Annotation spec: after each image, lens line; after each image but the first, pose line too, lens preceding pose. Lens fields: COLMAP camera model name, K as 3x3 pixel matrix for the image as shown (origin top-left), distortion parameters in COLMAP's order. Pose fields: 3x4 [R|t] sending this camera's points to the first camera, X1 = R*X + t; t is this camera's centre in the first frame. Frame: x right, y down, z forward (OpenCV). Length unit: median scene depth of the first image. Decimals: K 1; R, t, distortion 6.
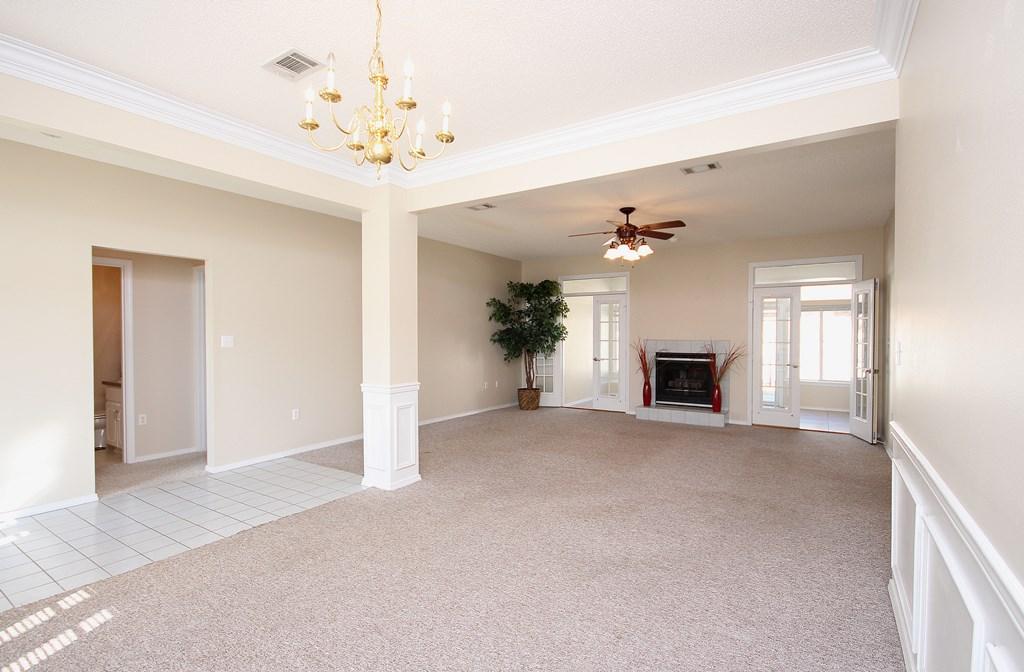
lens RADIAL K [[484.3, 0, 509.7], [0, 484.3, 336.5], [0, 0, 1]] dist [-0.003547, -0.000665]
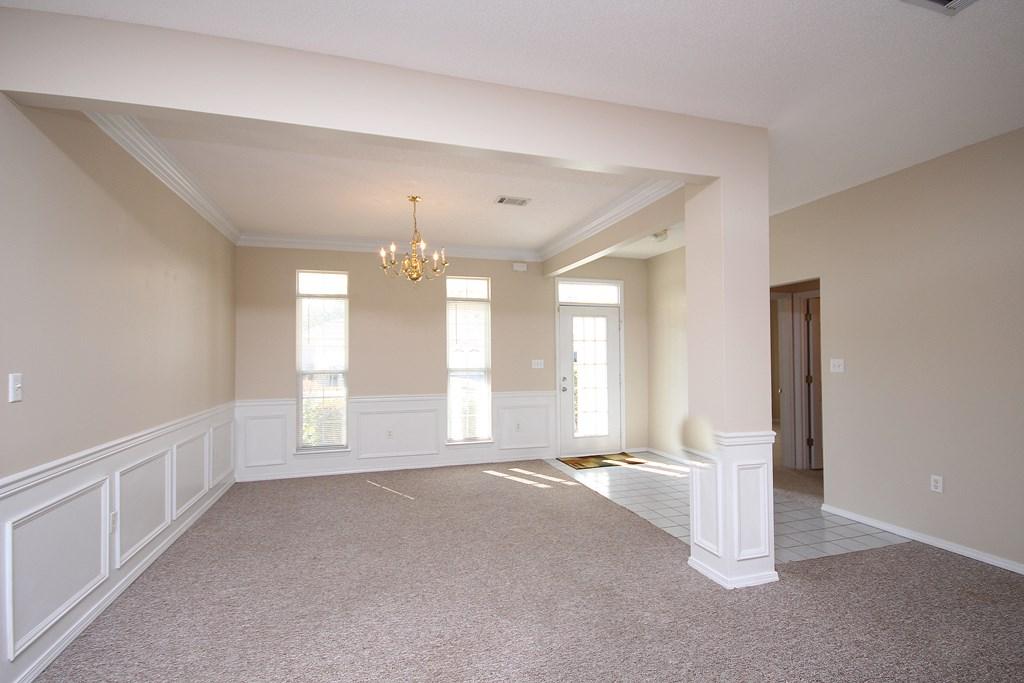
lens RADIAL K [[472.5, 0, 512.6], [0, 472.5, 347.7], [0, 0, 1]] dist [0.005049, 0.000499]
pose [[-0.642451, -0.006745, -0.766297, 0.272729], [0.006859, 0.999871, -0.014552, -0.008718], [0.766296, -0.014605, -0.642321, 0.676936]]
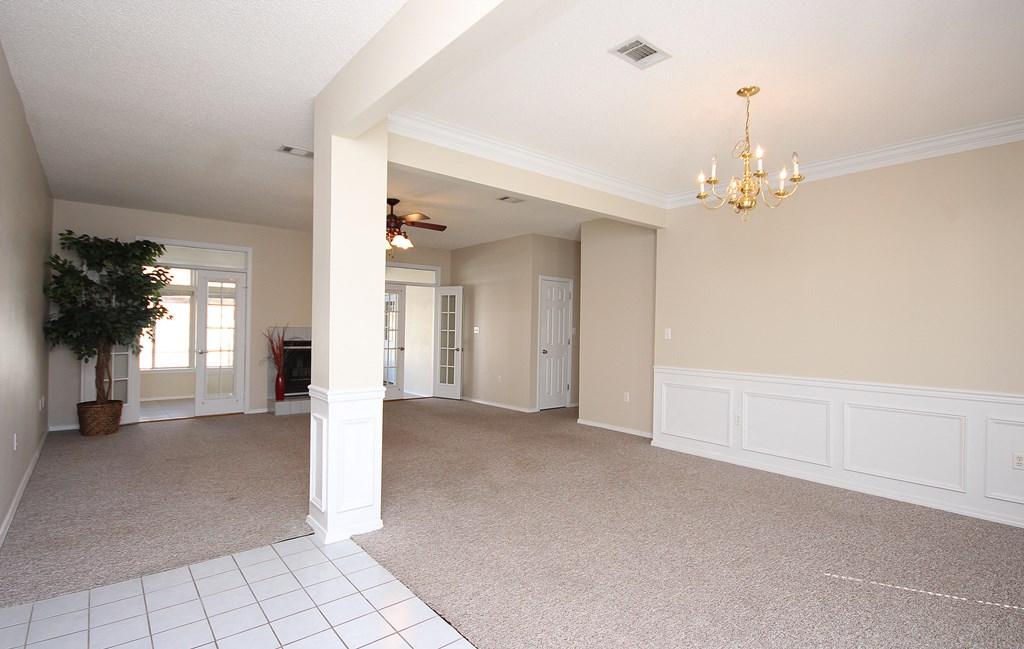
lens RADIAL K [[501.7, 0, 516.8], [0, 501.7, 327.5], [0, 0, 1]] dist [0.001124, -0.000310]
pose [[0.288434, 0.002617, 0.957496, -0.500800], [-0.013897, 0.999902, 0.001453, 0.000174], [-0.957399, -0.013726, 0.288443, 0.306904]]
